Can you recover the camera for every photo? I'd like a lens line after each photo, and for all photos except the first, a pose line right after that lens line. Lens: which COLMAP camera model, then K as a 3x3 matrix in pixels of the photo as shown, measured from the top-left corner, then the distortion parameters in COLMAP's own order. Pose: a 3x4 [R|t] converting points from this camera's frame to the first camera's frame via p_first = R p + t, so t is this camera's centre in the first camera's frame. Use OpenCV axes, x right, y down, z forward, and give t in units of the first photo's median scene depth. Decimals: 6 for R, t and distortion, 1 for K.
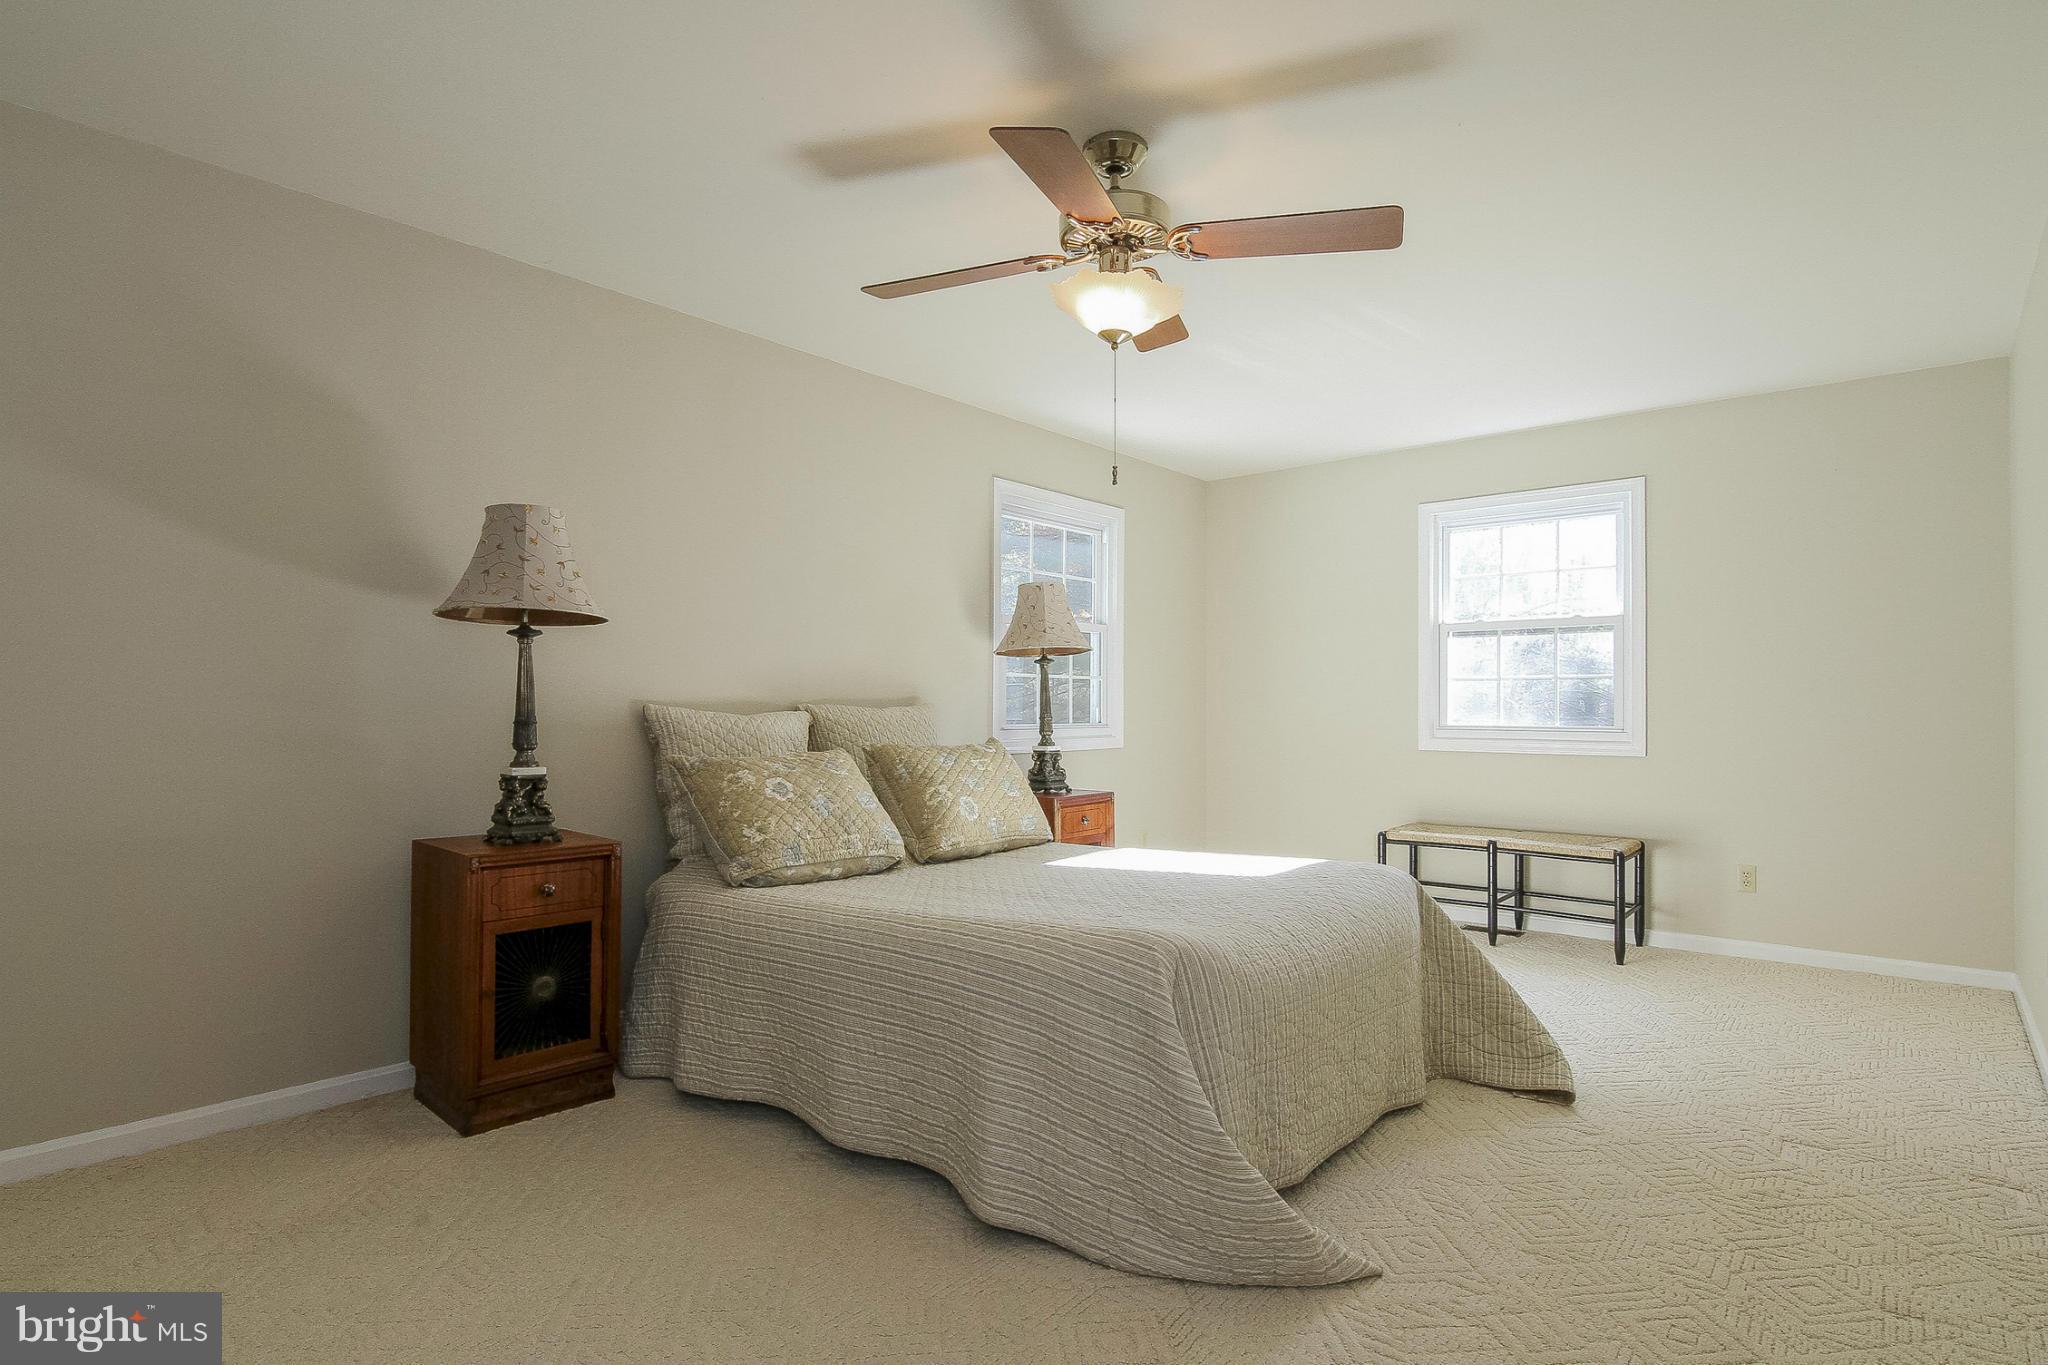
lens RADIAL K [[1050.4, 0, 1007.8], [0, 1050.4, 716.1], [0, 0, 1]] dist [0.001049, 0.000051]
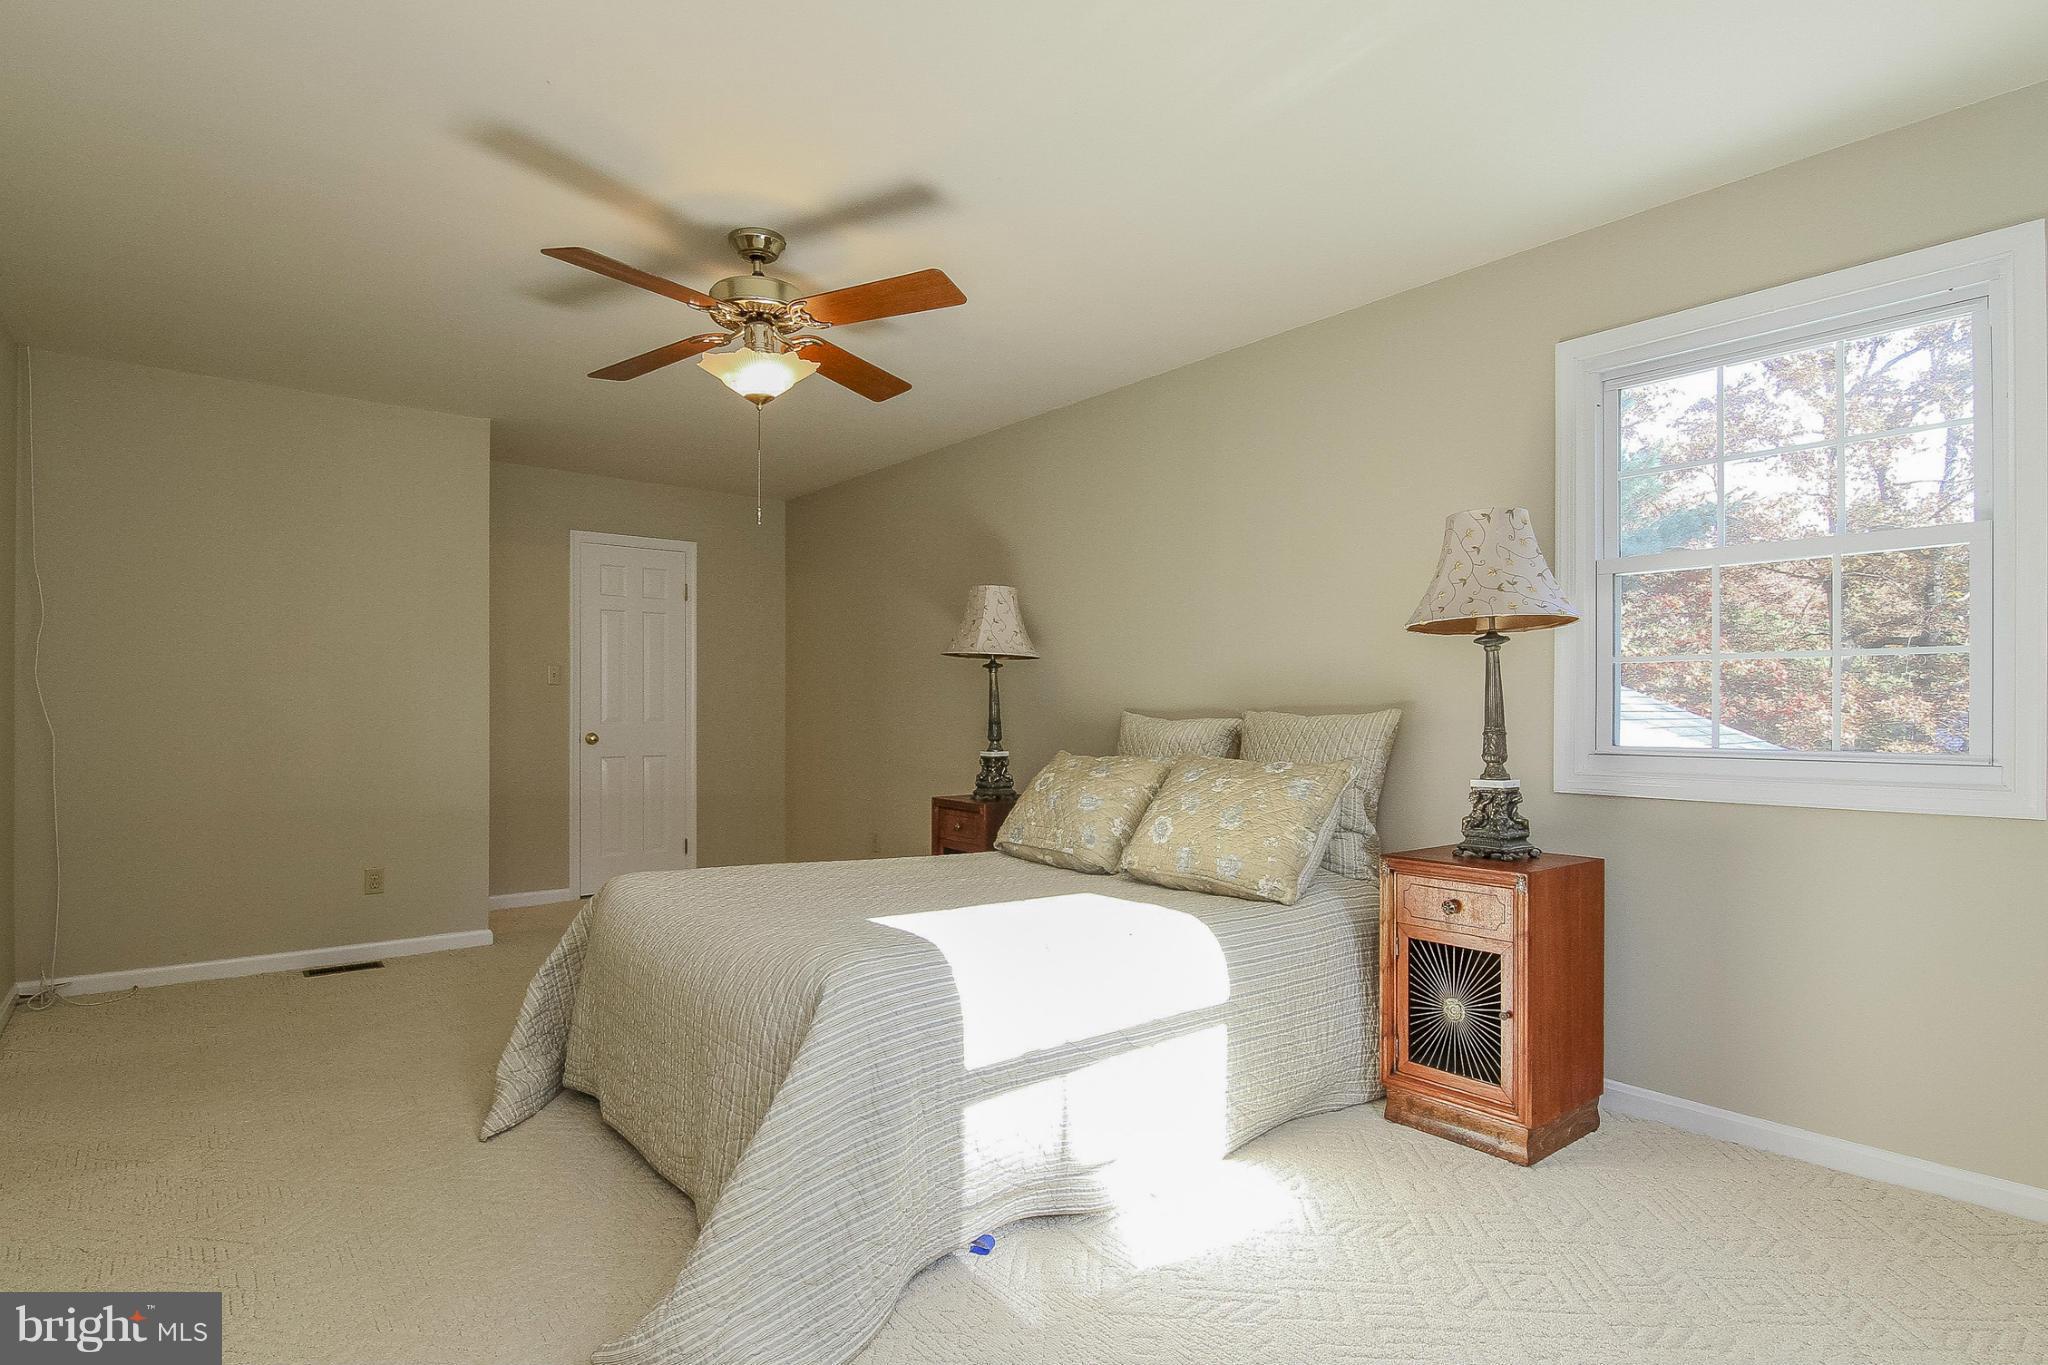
lens RADIAL K [[1050.4, 0, 1007.8], [0, 1050.4, 716.1], [0, 0, 1]] dist [0.001049, 0.000051]
pose [[-0.155766, 0.000566, -0.987794, 0.679295], [-0.014337, 0.999893, 0.002834, -0.005026], [0.987690, 0.014603, -0.155741, 0.814852]]
